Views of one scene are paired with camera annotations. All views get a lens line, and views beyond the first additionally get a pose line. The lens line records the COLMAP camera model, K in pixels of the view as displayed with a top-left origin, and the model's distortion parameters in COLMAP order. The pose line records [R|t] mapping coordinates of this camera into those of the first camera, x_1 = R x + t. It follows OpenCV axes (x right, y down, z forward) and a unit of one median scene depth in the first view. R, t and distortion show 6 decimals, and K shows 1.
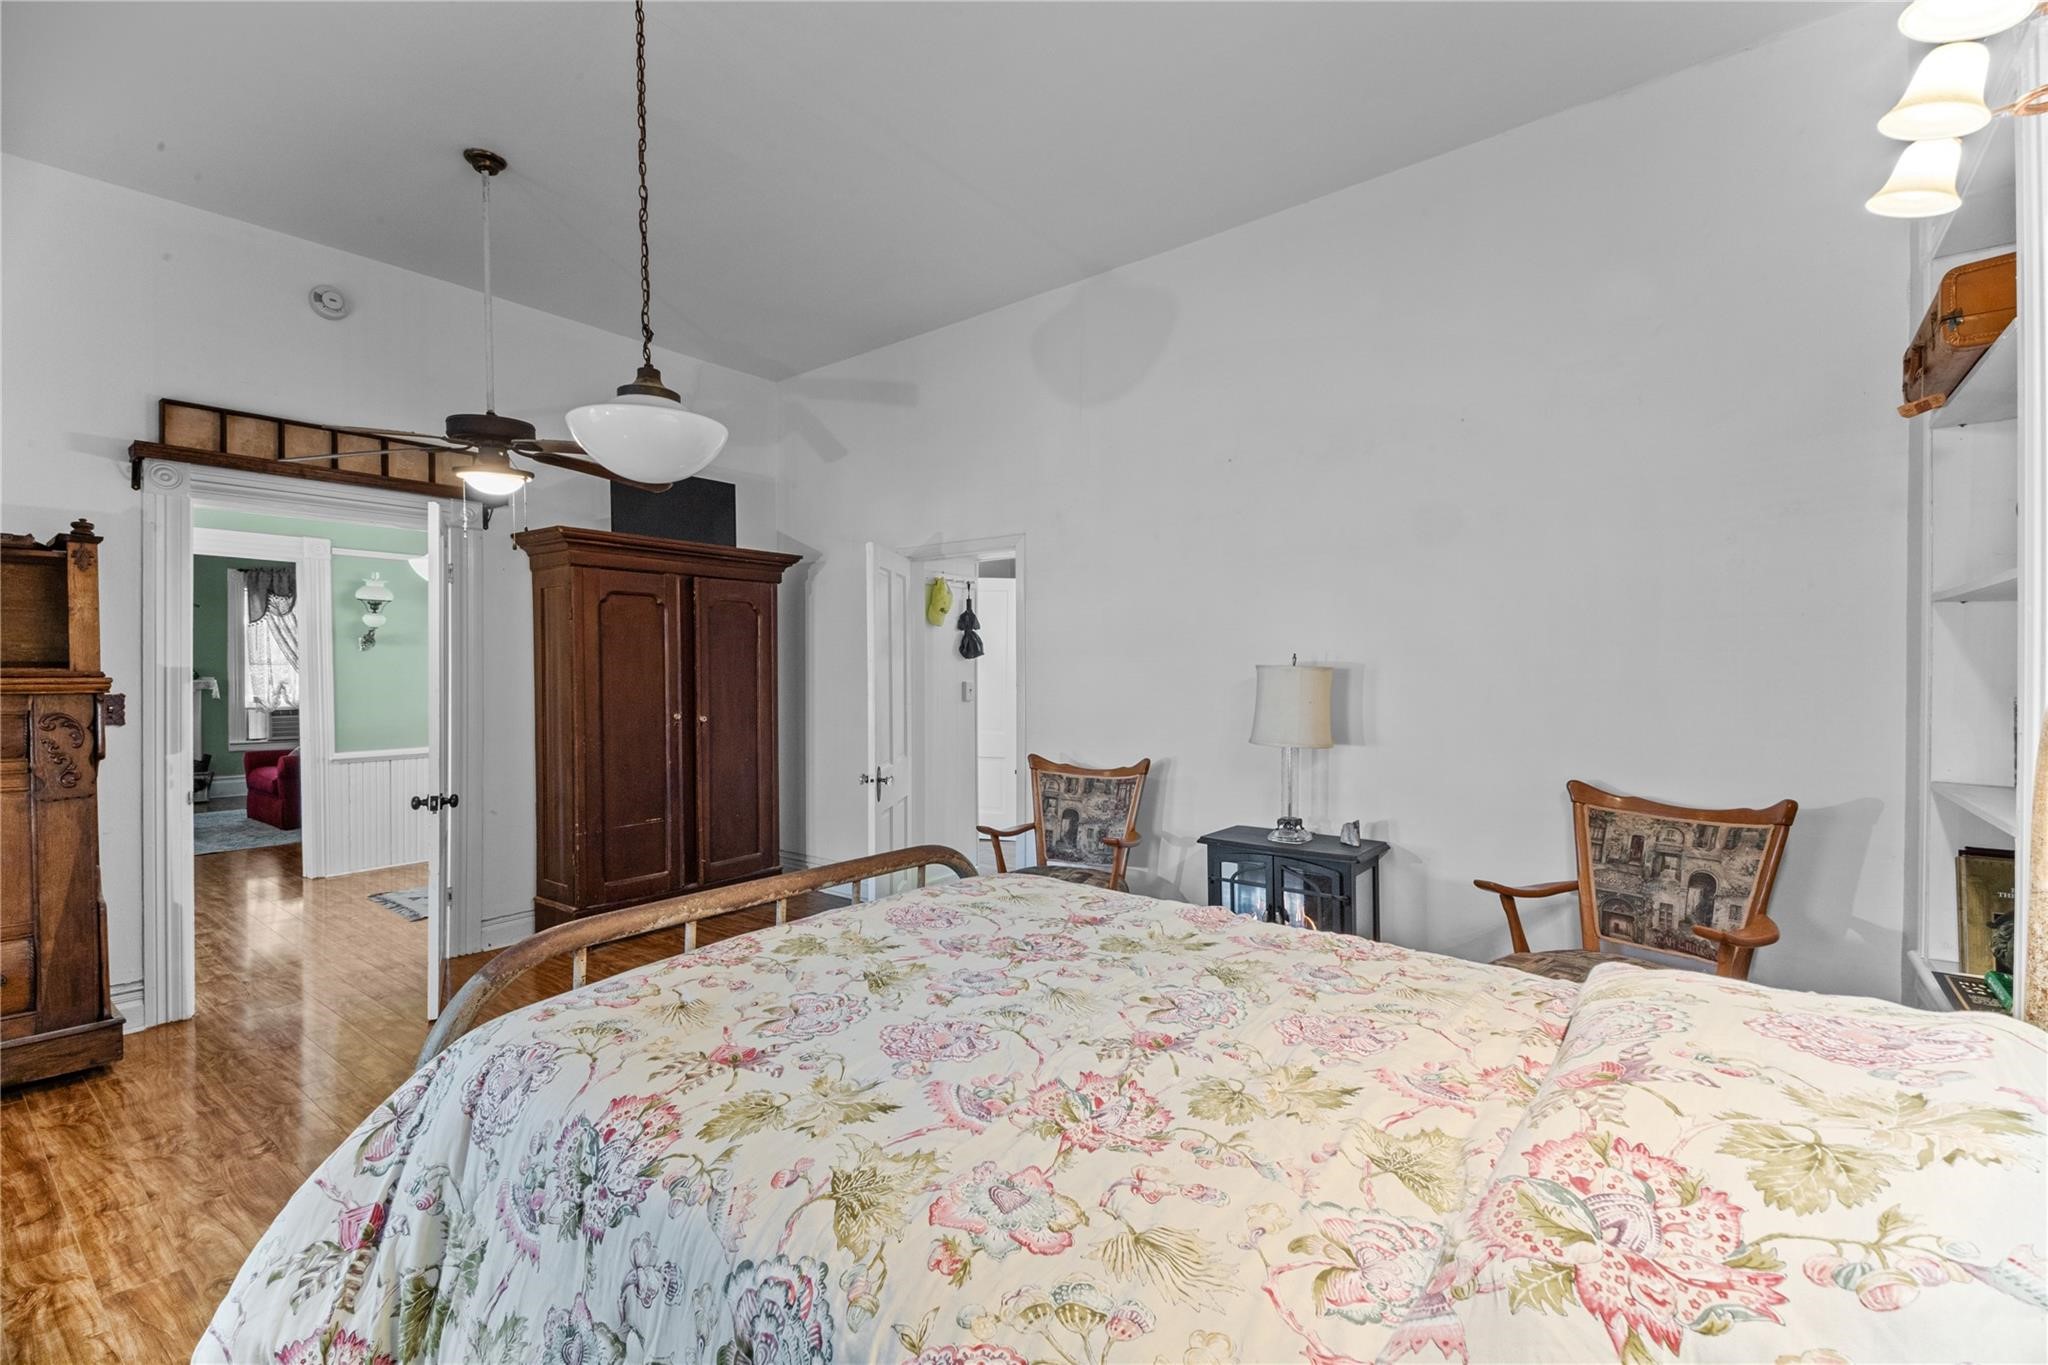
lens RADIAL K [[915.3, 0, 1010.3], [0, 915.3, 674.2], [0, 0, 1]] dist [0.016286, -0.001204]
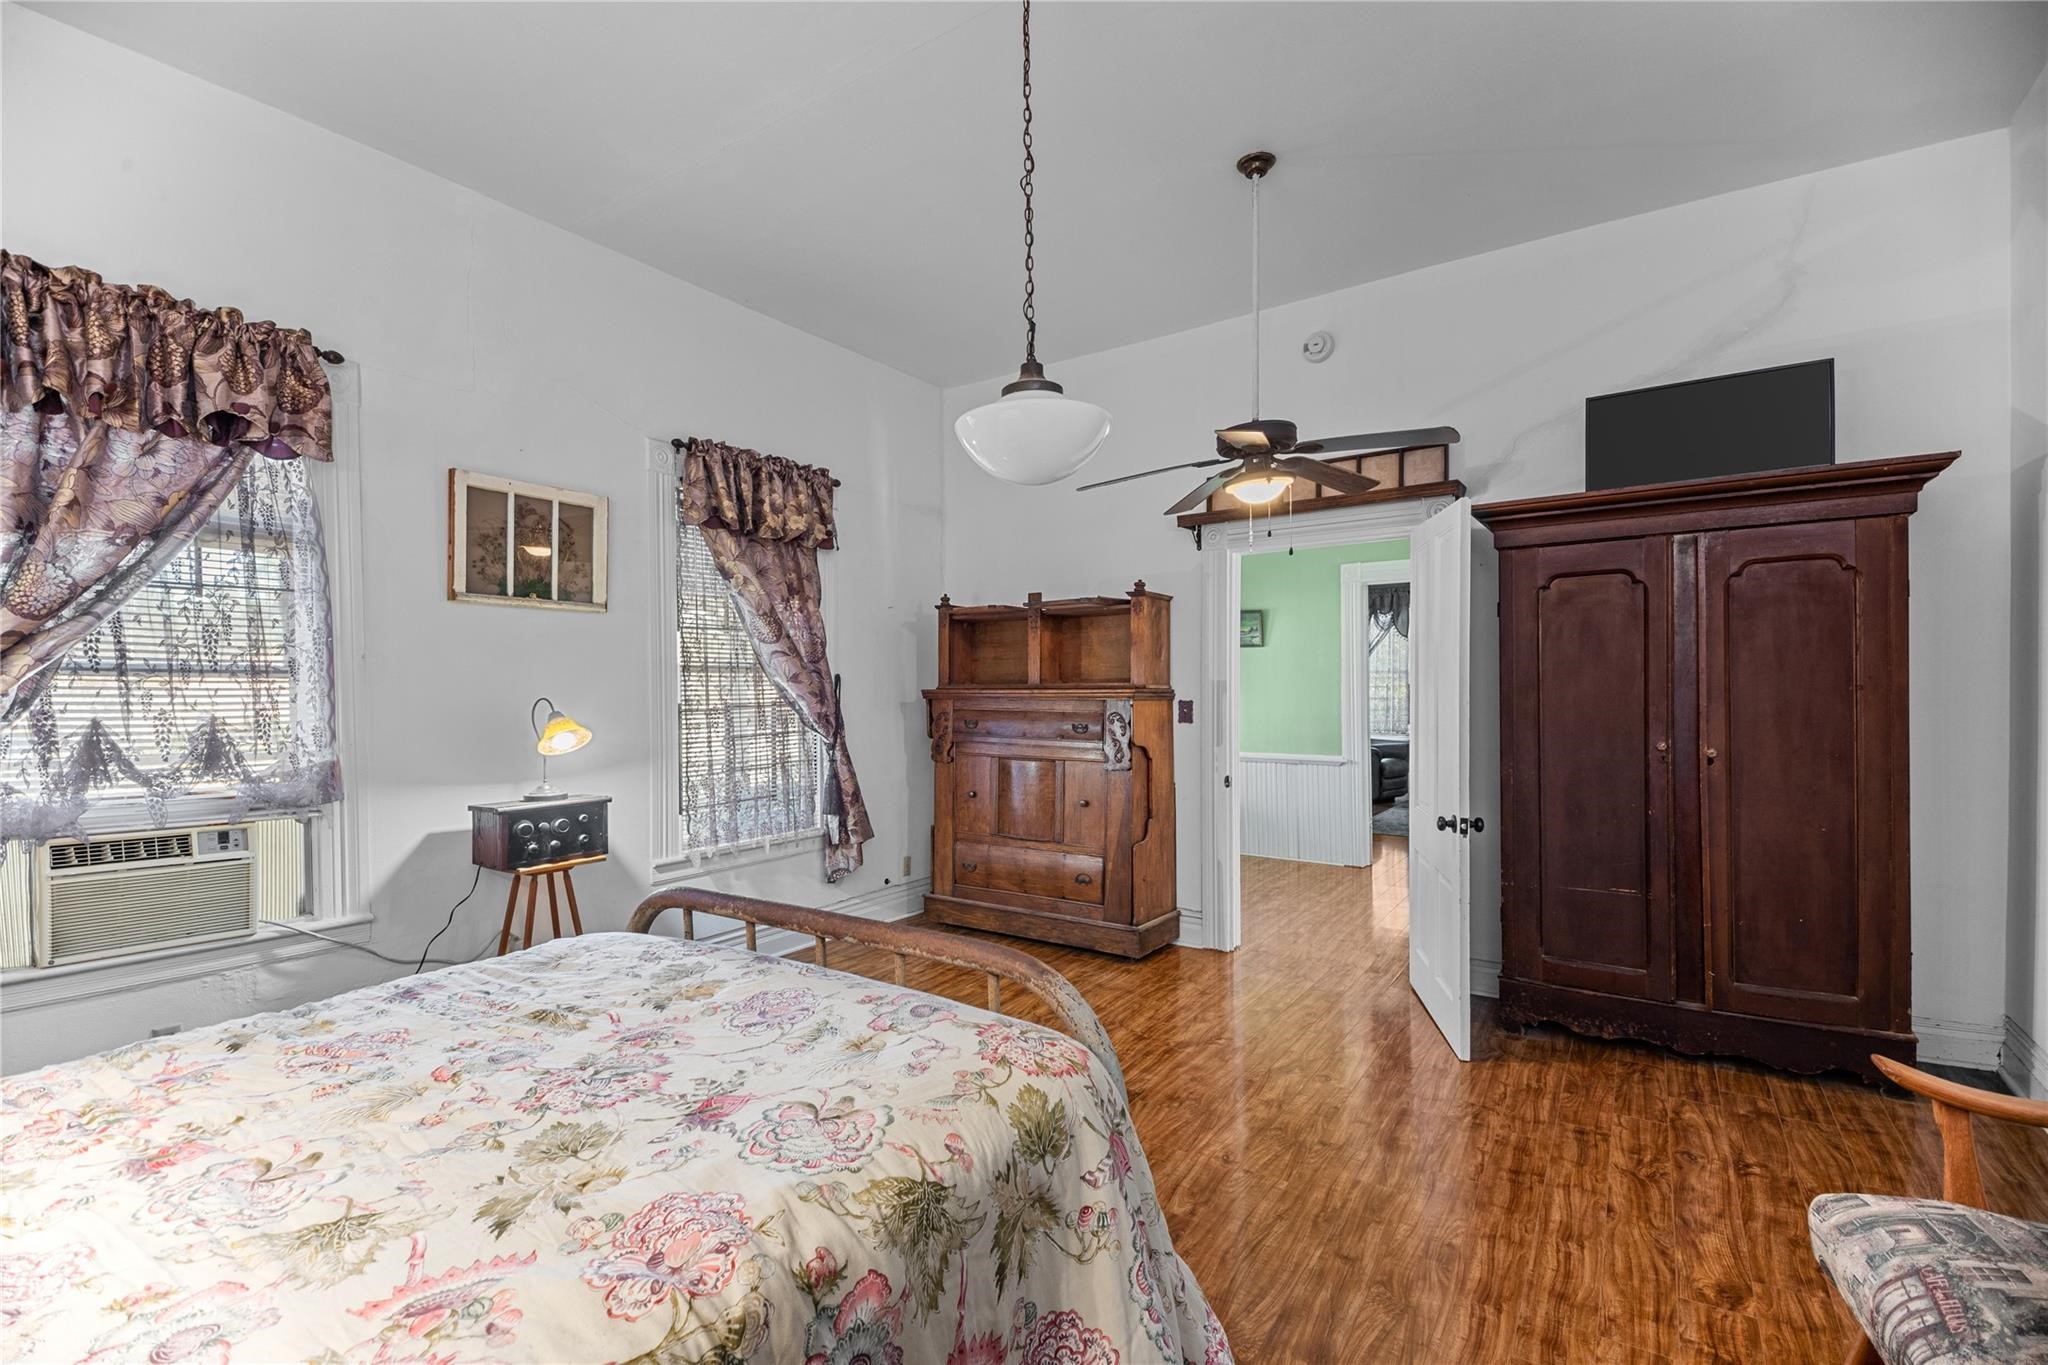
lens RADIAL K [[915.3, 0, 1007.1], [0, 915.3, 695.5], [0, 0, 1]] dist [0.016286, -0.001204]
pose [[0.057369, 0.010930, -0.998293, 0.302508], [0.008472, 0.999899, 0.011434, -0.002849], [0.998317, -0.009114, 0.057271, 0.508801]]
